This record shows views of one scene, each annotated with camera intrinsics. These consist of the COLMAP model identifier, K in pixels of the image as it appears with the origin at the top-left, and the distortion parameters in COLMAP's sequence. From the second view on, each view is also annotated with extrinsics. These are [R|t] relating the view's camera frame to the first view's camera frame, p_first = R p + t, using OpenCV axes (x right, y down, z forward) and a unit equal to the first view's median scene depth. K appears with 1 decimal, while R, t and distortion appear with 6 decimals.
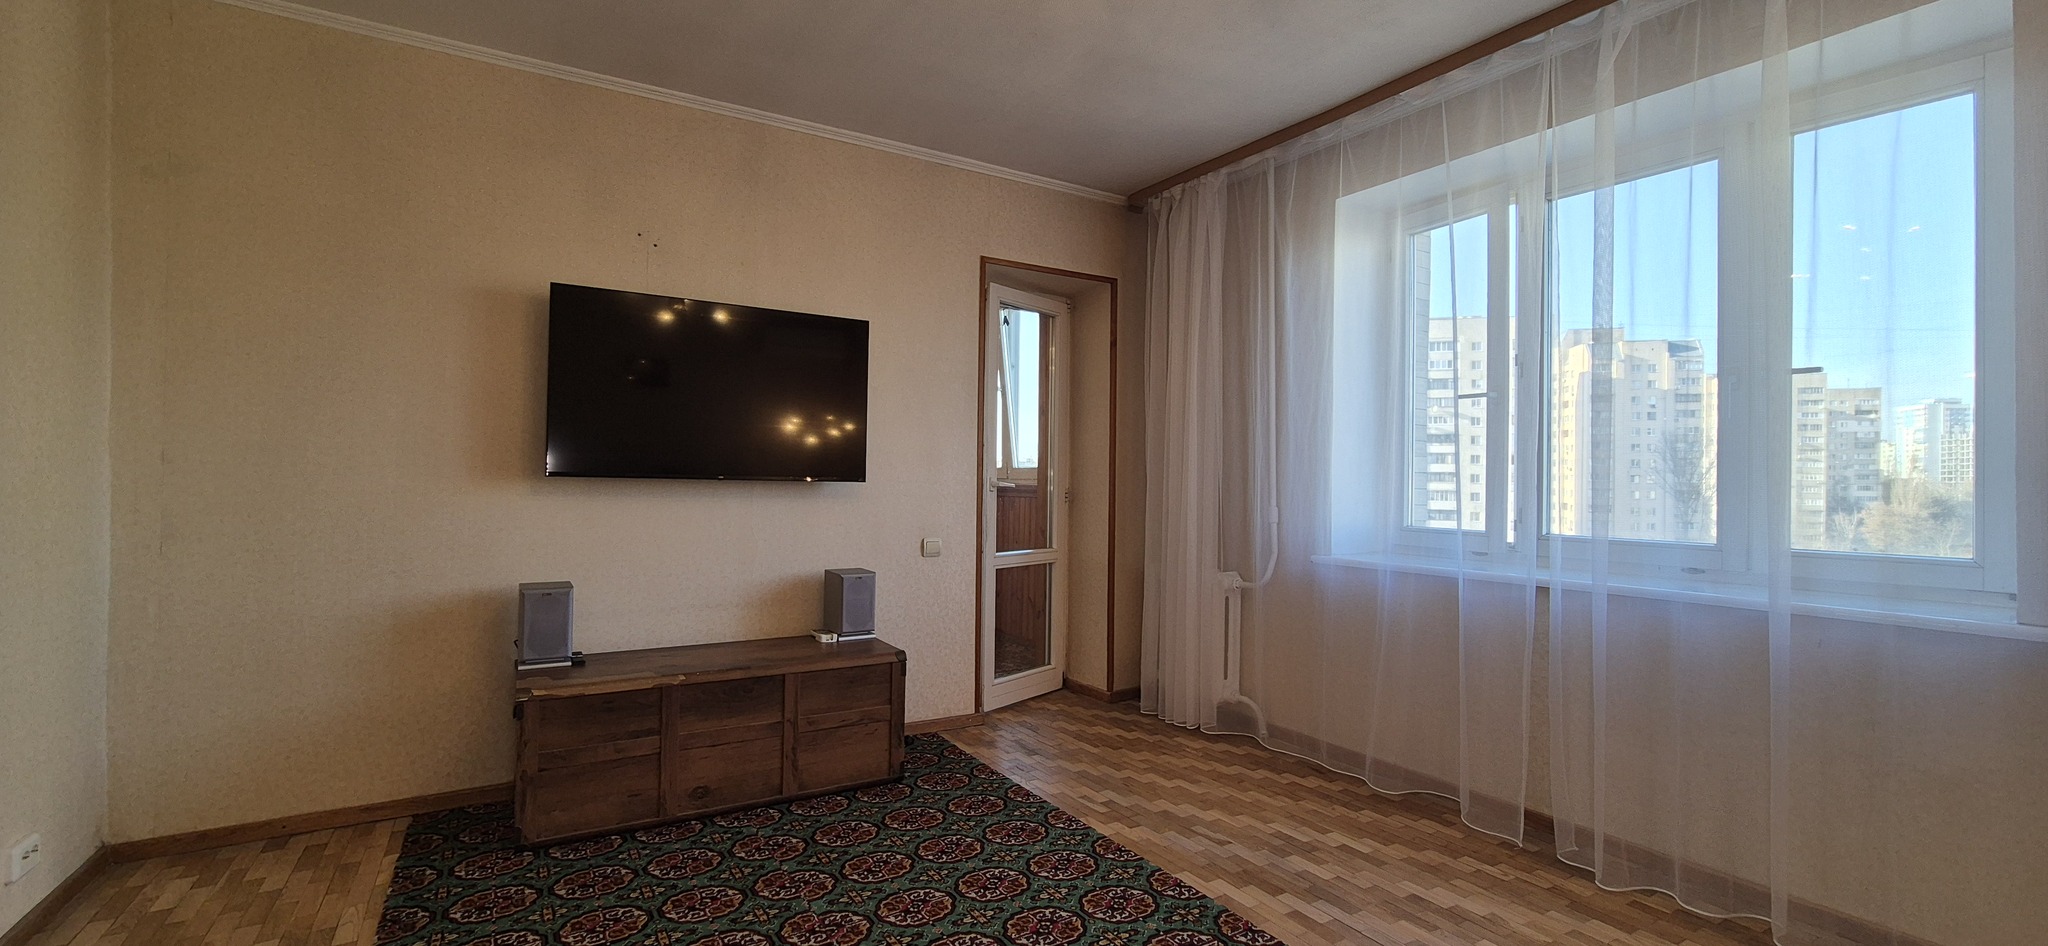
lens RADIAL K [[840.9, 0, 1017.5], [0, 840.9, 466.1], [0, 0, 1]] dist [-0.000387, 0.001163]
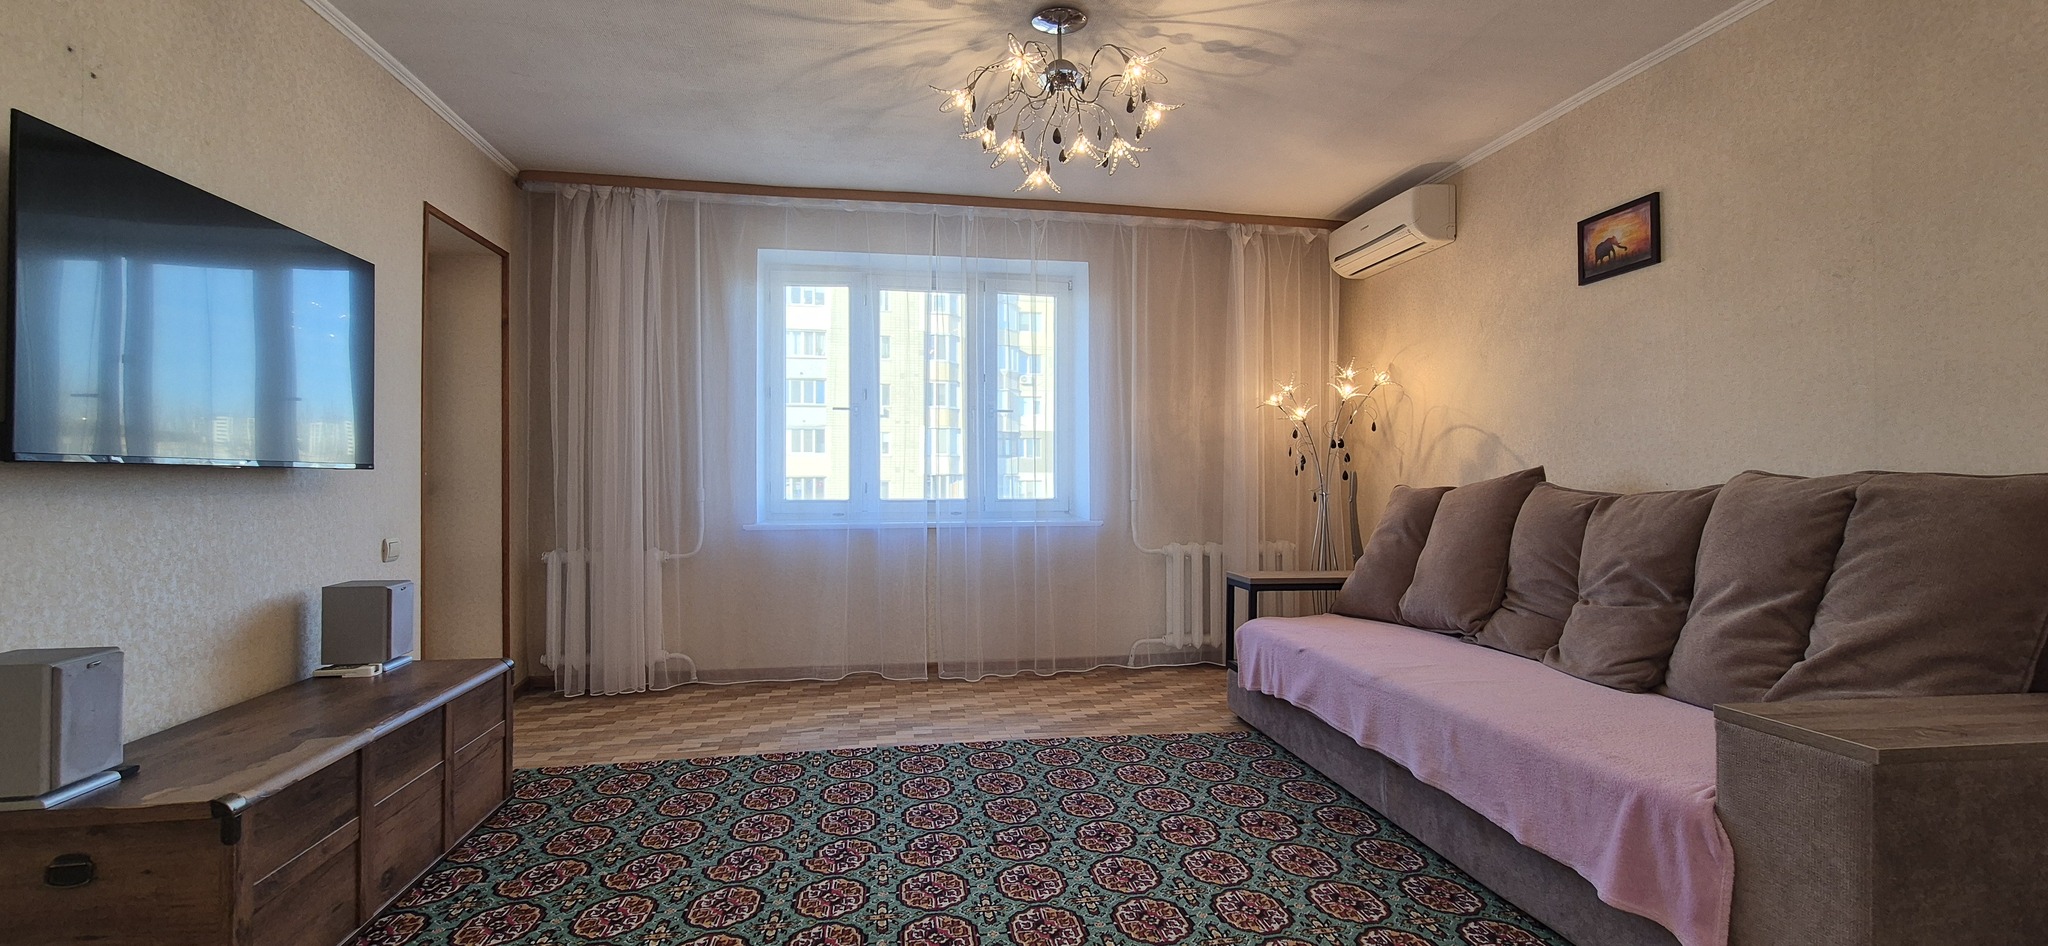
lens RADIAL K [[840.9, 0, 1018.0], [0, 840.9, 469.7], [0, 0, 1]] dist [-0.000387, 0.001163]
pose [[0.367071, -0.008121, 0.930158, -0.628335], [-0.008415, 0.999892, 0.012051, 0.003448], [-0.930155, -0.012251, 0.366963, 0.139782]]
